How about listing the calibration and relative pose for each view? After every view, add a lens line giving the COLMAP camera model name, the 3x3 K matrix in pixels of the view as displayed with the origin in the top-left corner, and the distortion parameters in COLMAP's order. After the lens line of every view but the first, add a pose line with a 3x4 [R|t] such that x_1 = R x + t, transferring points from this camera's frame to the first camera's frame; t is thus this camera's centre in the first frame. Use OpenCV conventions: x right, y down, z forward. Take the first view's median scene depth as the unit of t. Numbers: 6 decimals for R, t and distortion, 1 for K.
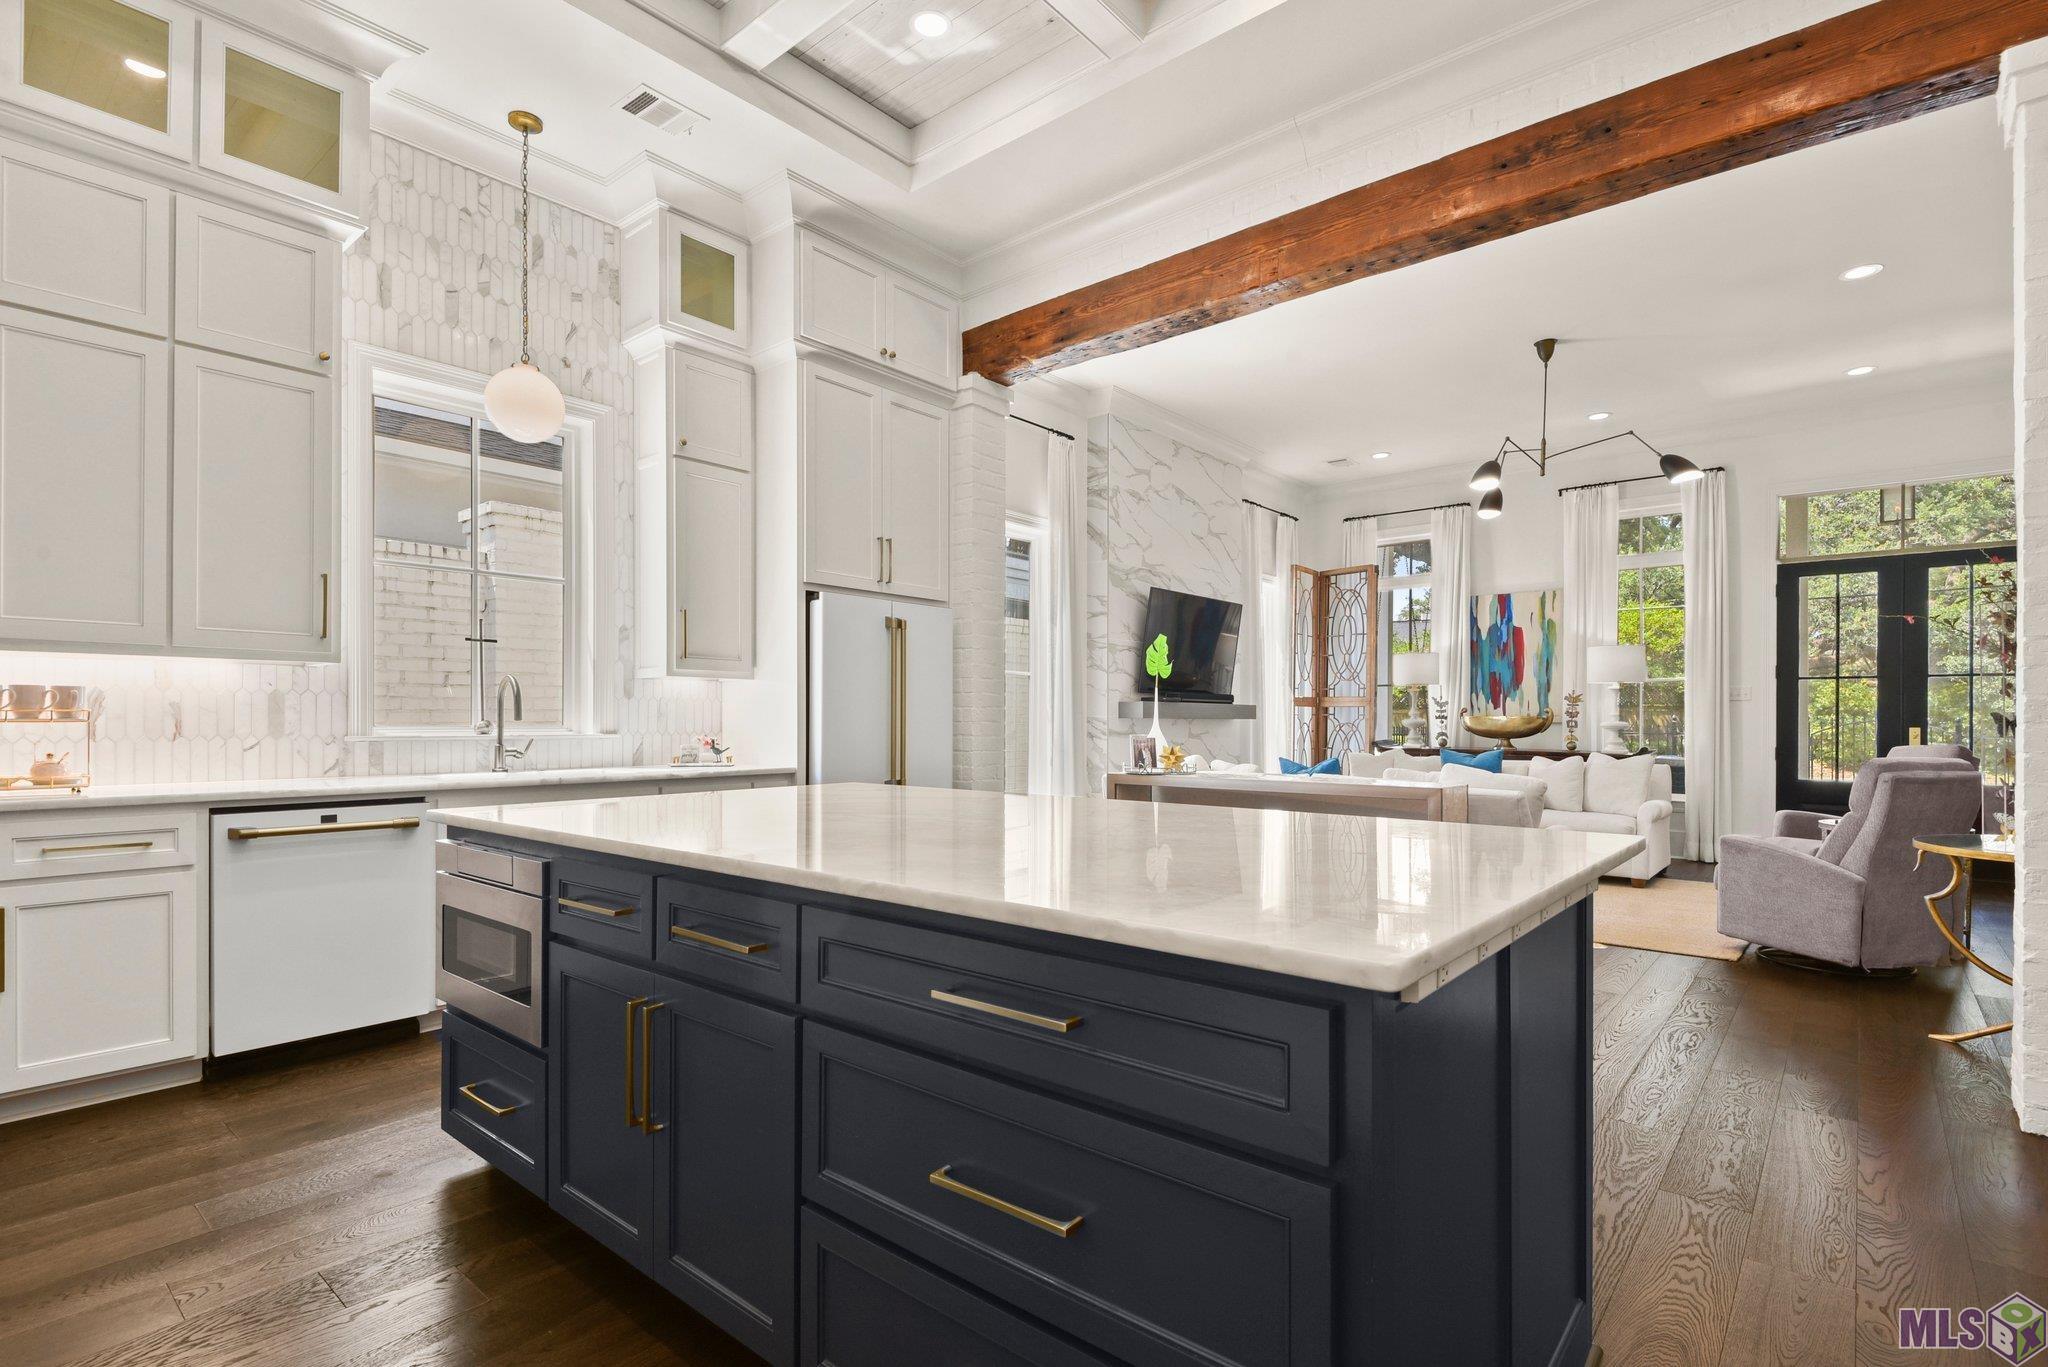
lens RADIAL K [[973.8, 0, 1029.8], [0, 973.8, 731.4], [0, 0, 1]] dist [0.031991, -0.030210]
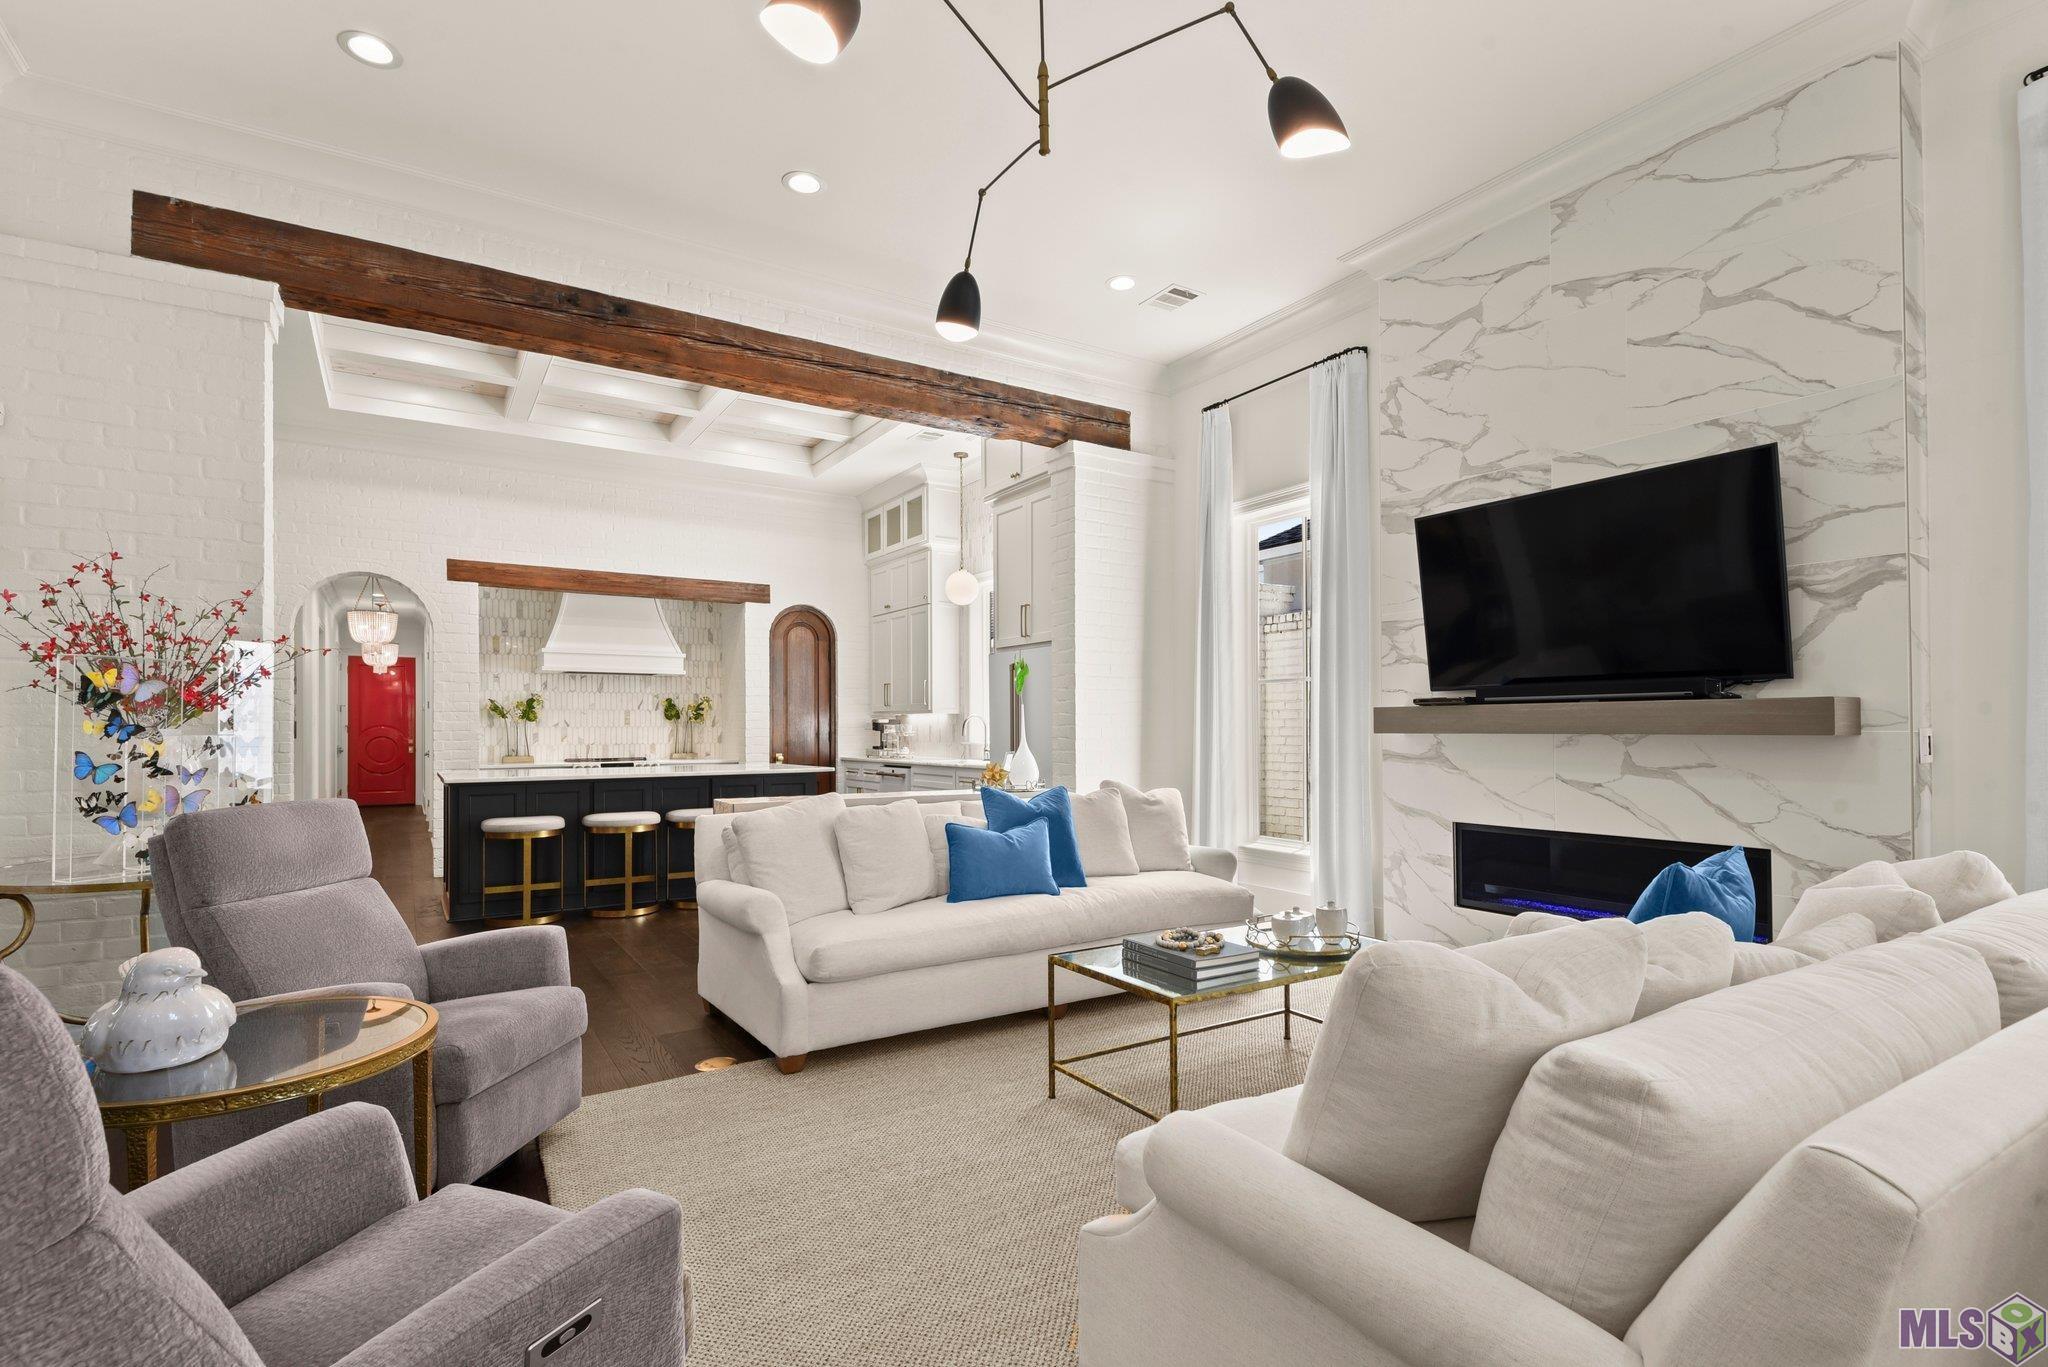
lens RADIAL K [[973.8, 0, 1029.8], [0, 973.8, 731.4], [0, 0, 1]] dist [0.031991, -0.030210]
pose [[-0.293407, -0.000417, -0.955988, 0.763366], [-0.004347, 0.999990, 0.000898, -0.013779], [0.955978, 0.004420, -0.293406, 0.924708]]
